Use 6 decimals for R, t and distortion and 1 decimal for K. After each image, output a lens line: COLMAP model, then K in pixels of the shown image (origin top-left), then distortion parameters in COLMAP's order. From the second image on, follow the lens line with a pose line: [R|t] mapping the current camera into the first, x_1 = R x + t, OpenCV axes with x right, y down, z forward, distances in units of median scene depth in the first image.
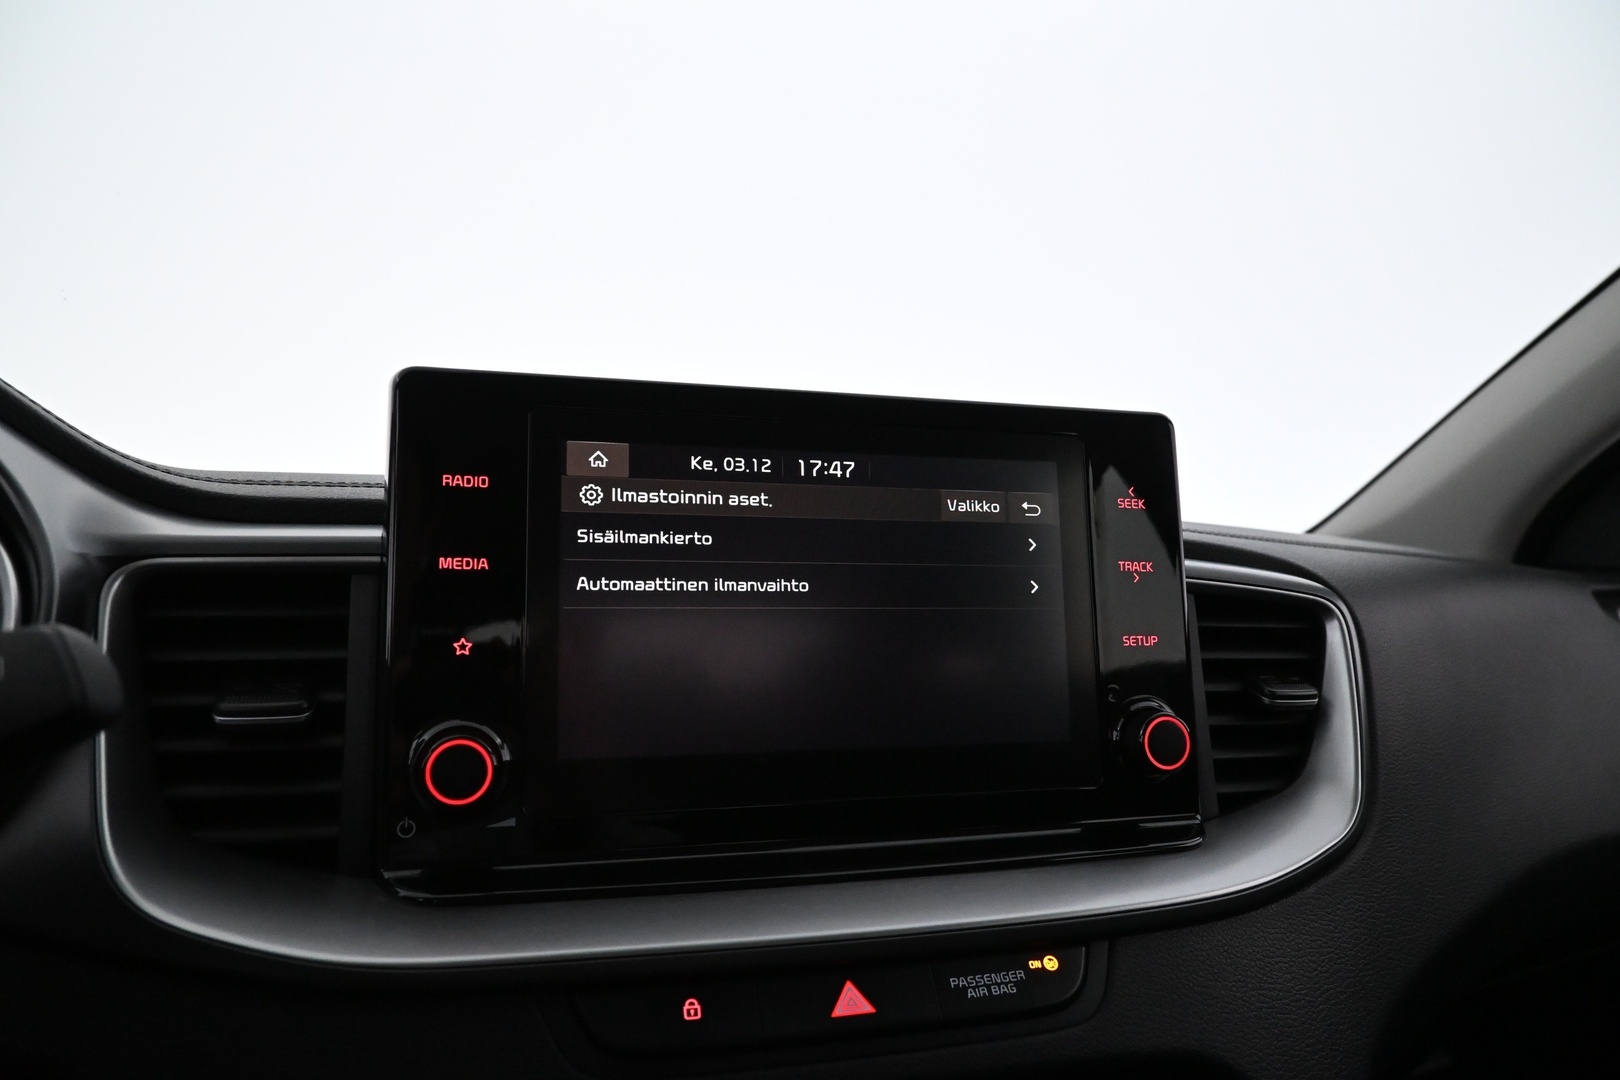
lens RADIAL K [[1093.4, 0, 808.0], [0, 1093.4, 537.3], [0, 0, 1]] dist [-0.008807, -0.000679]
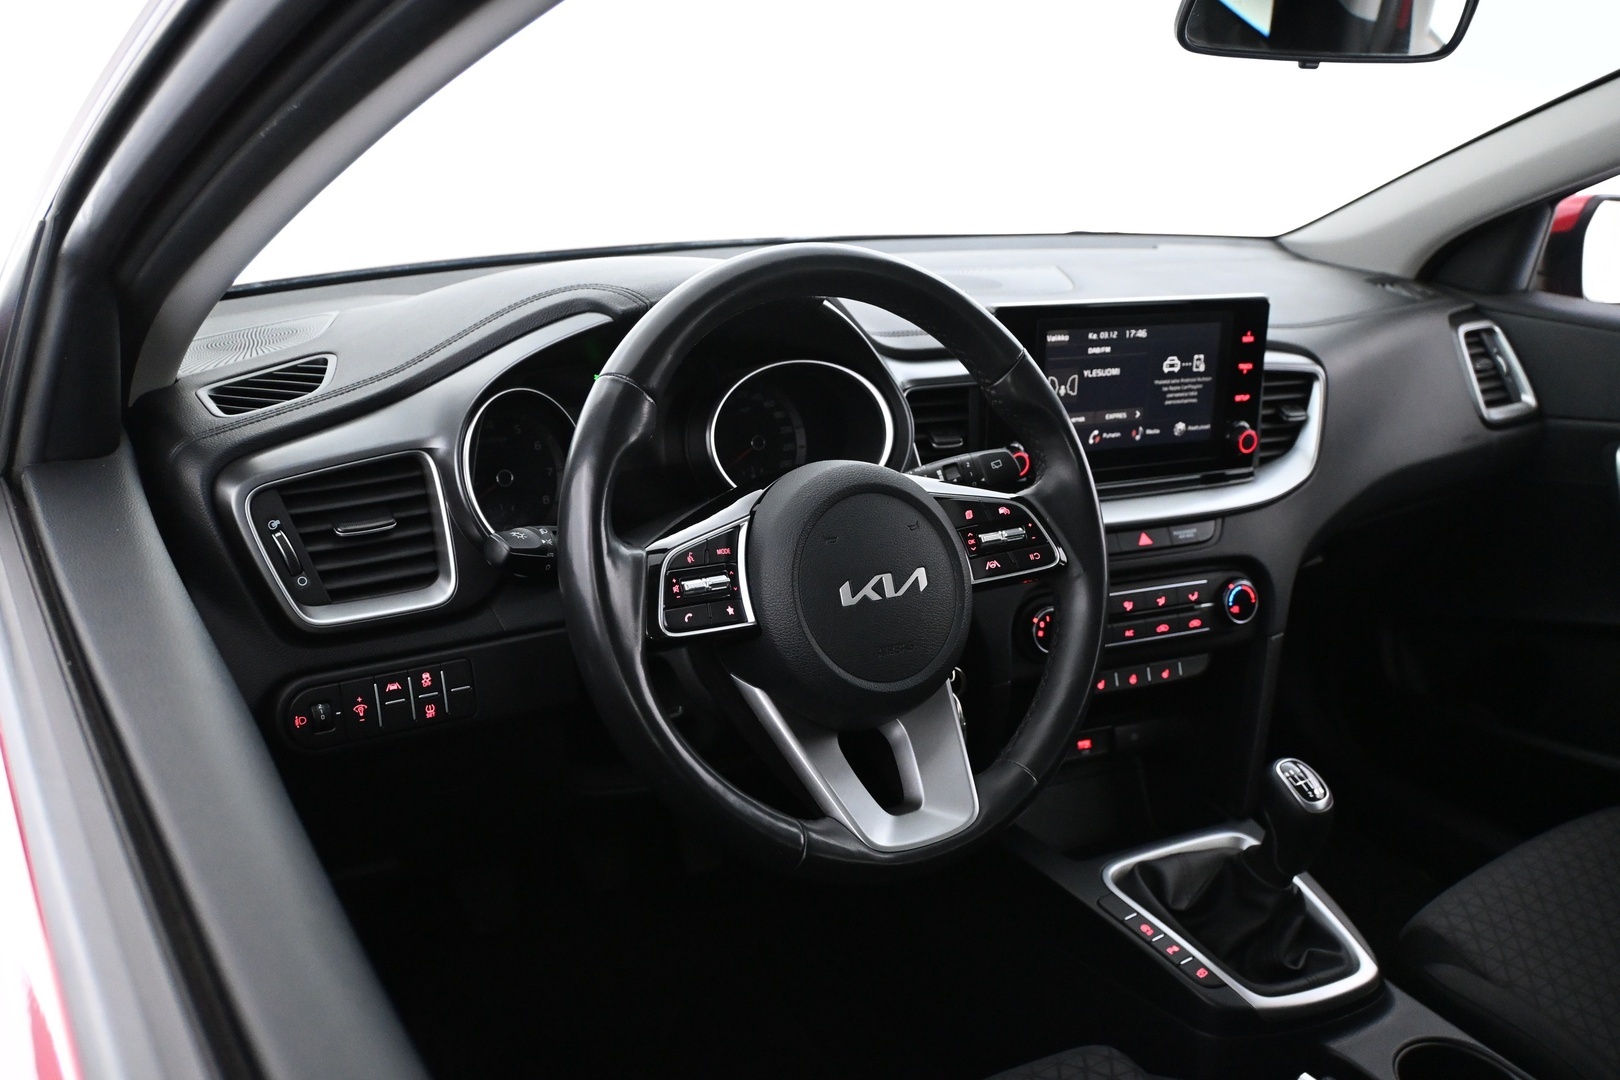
lens RADIAL K [[1364.3, 0, 799.1], [0, 1364.3, 528.5], [0, 0, 1]] dist [-0.019653, -0.014545]
pose [[0.989311, -0.004176, 0.145762, -1.234522], [-0.054801, 0.915671, 0.398176, -0.880222], [-0.135133, -0.401908, 0.905654, -1.898606]]
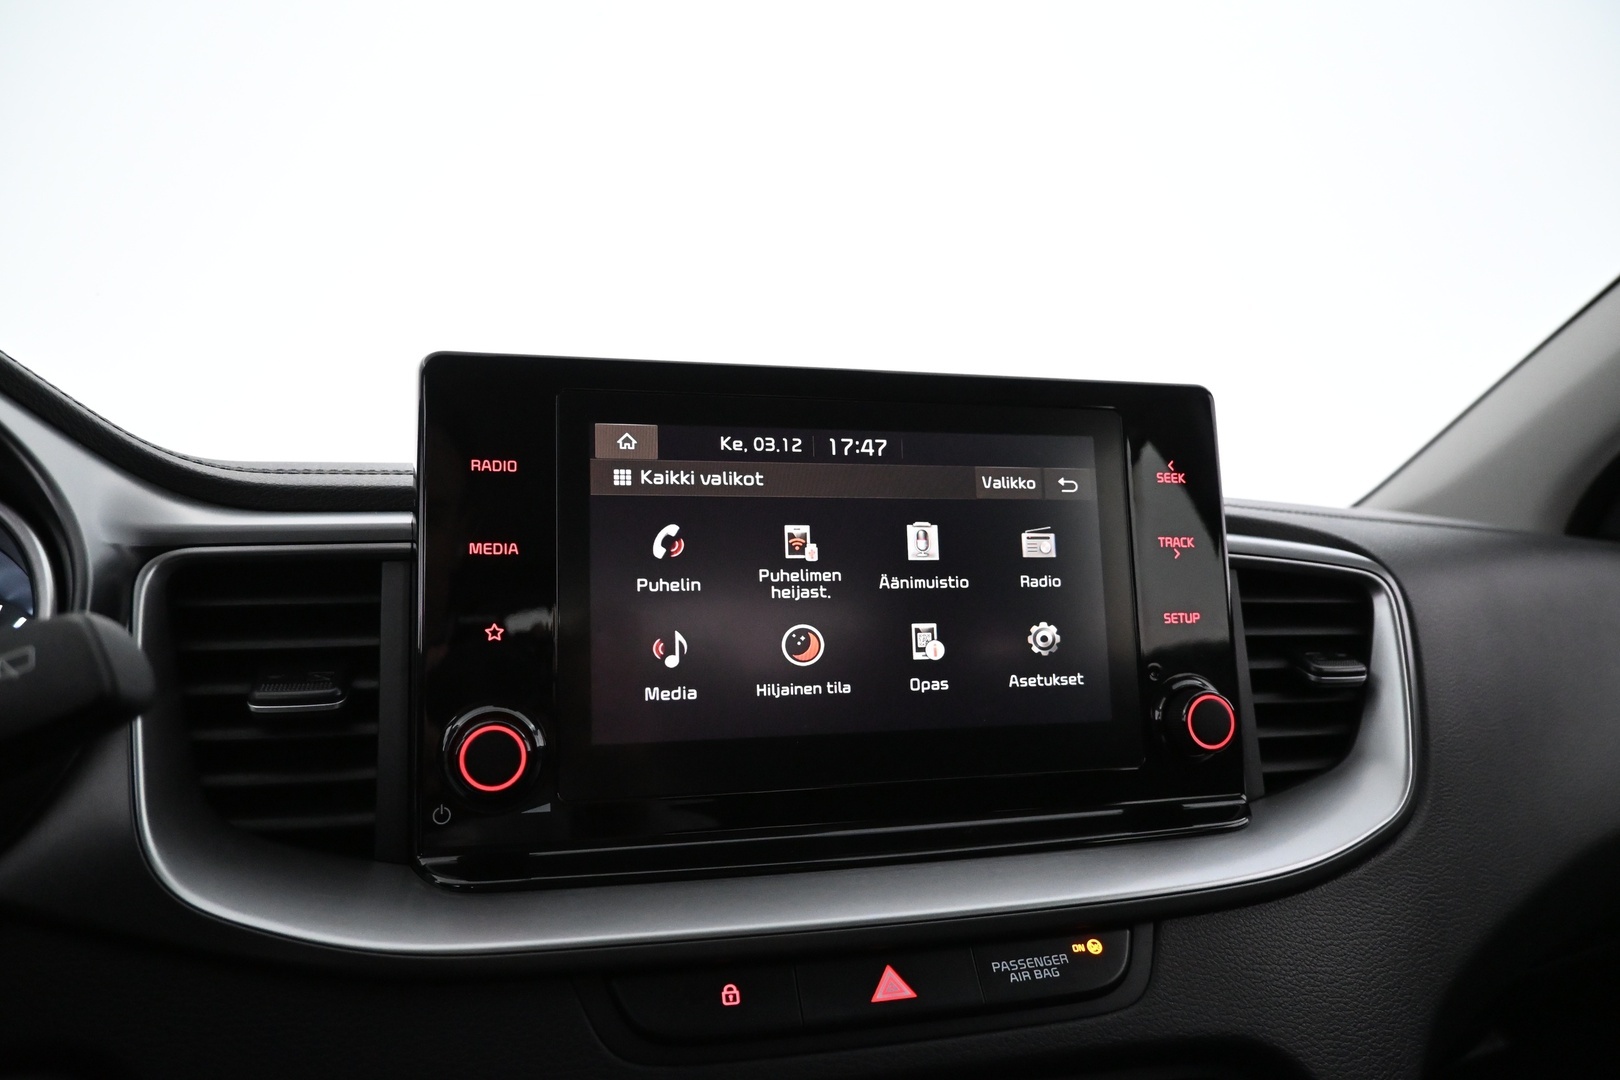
lens RADIAL K [[1093.4, 0, 806.5], [0, 1093.4, 539.3], [0, 0, 1]] dist [-0.008807, -0.000679]
pose [[0.999410, -0.015444, -0.030669, -0.000560], [0.015912, 0.999760, 0.015066, 0.004820], [0.030429, -0.015545, 0.999416, 0.016084]]
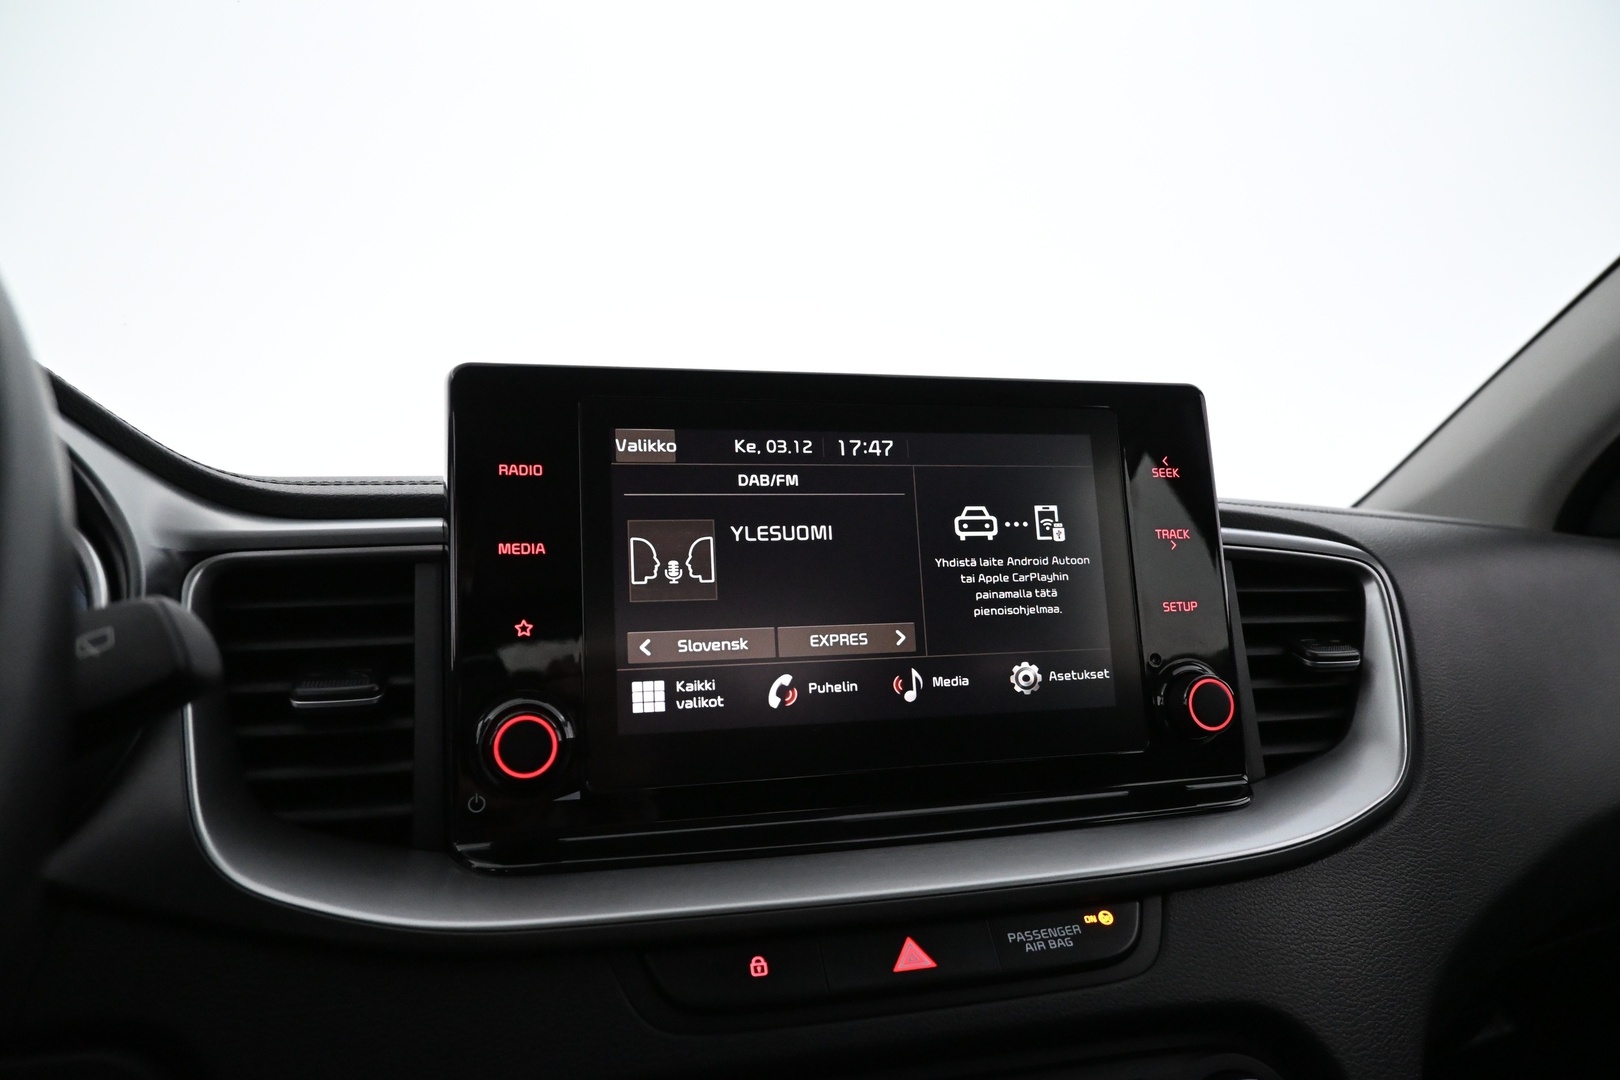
lens RADIAL K [[1093.4, 0, 804.9], [0, 1093.4, 538.2], [0, 0, 1]] dist [-0.008807, -0.000679]
pose [[0.998860, -0.037717, -0.029269, -0.014423], [0.037339, 0.999214, -0.013336, 0.036384], [0.029749, 0.012228, 0.999483, -0.031086]]
